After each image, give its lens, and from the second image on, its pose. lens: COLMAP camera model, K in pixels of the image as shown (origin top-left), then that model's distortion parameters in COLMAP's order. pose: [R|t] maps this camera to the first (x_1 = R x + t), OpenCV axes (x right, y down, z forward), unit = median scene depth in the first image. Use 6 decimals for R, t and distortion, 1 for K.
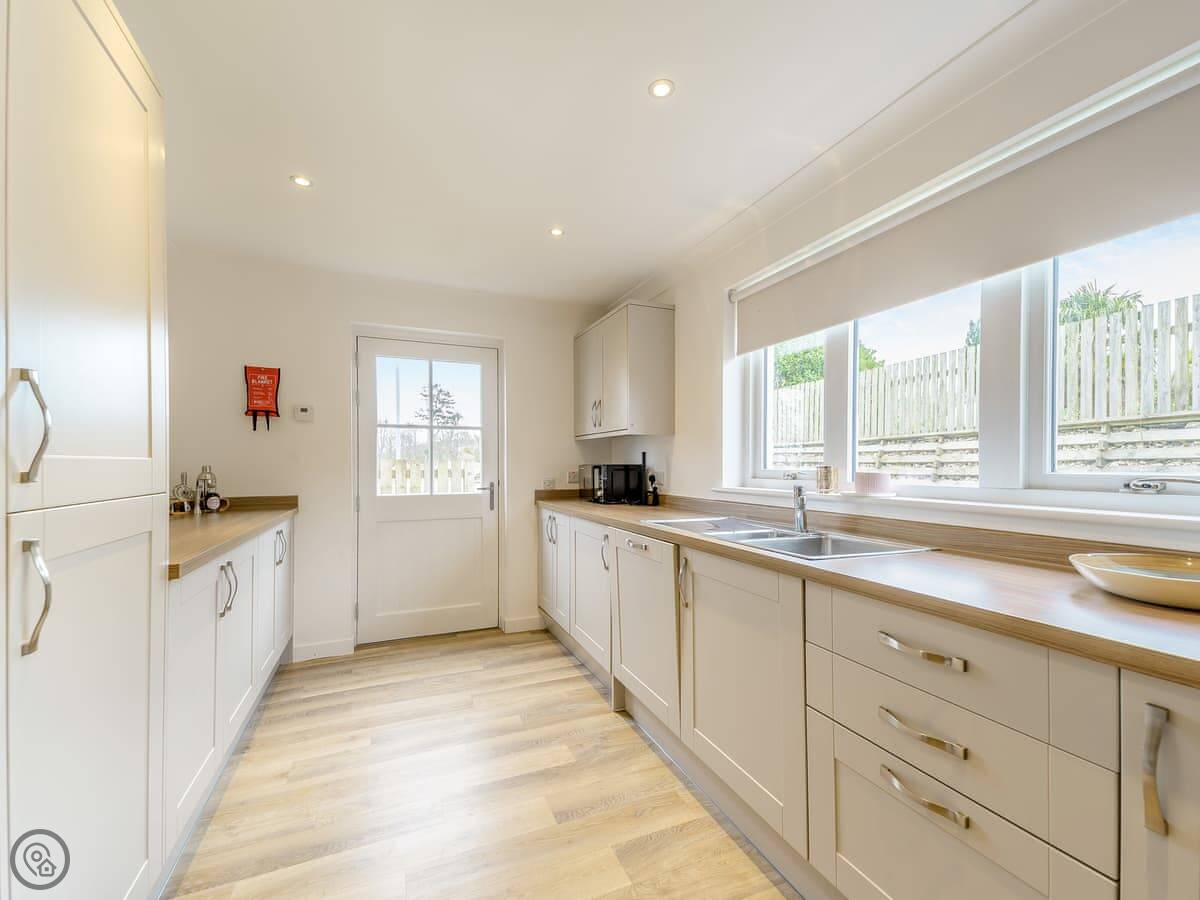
lens RADIAL K [[517.7, 0, 593.2], [0, 517.7, 464.2], [0, 0, 1]] dist [0.062709, -0.024873]
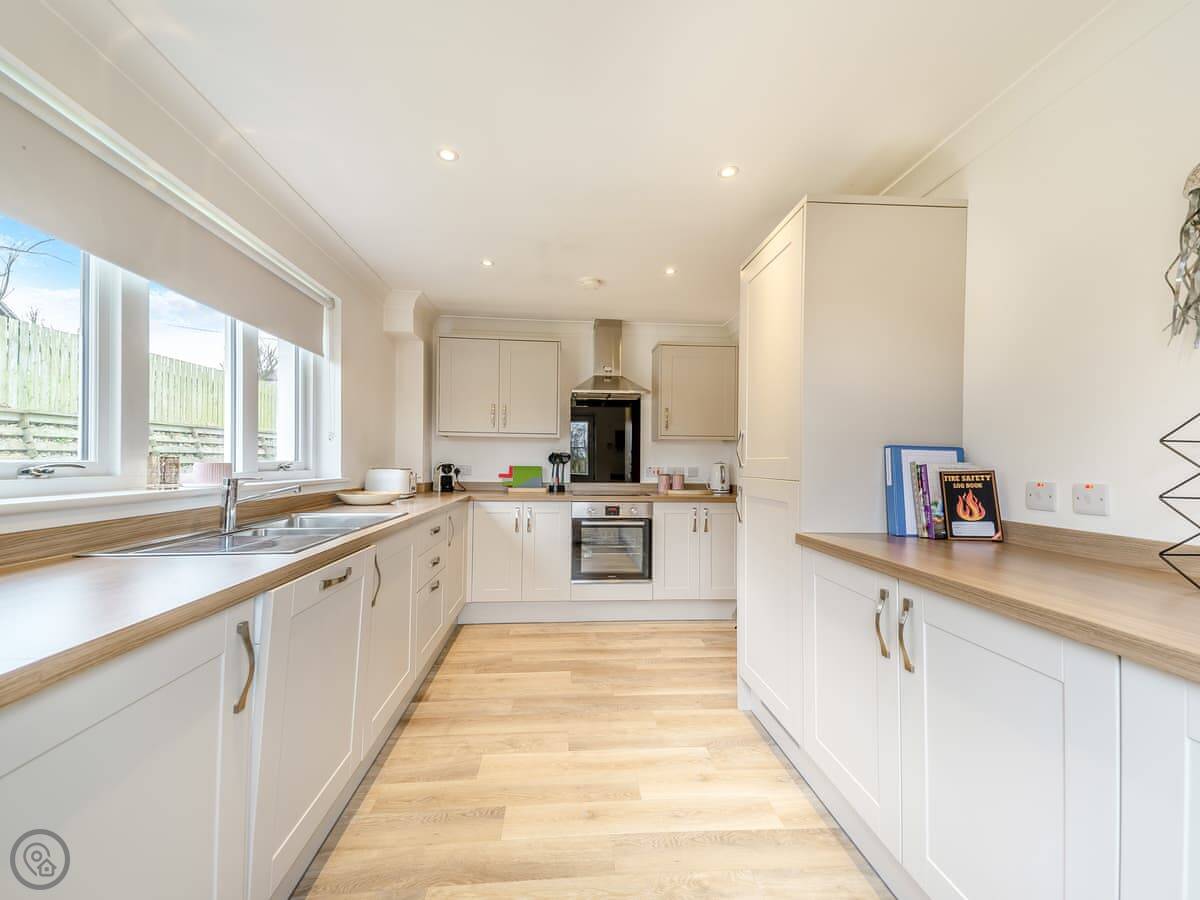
lens RADIAL K [[517.7, 0, 593.2], [0, 517.7, 464.2], [0, 0, 1]] dist [0.062709, -0.024873]
pose [[-0.952391, -0.017139, 0.304397, -0.502922], [-0.016839, 0.999852, 0.003610, 0.000216], [-0.304413, -0.001688, -0.952539, 1.819736]]
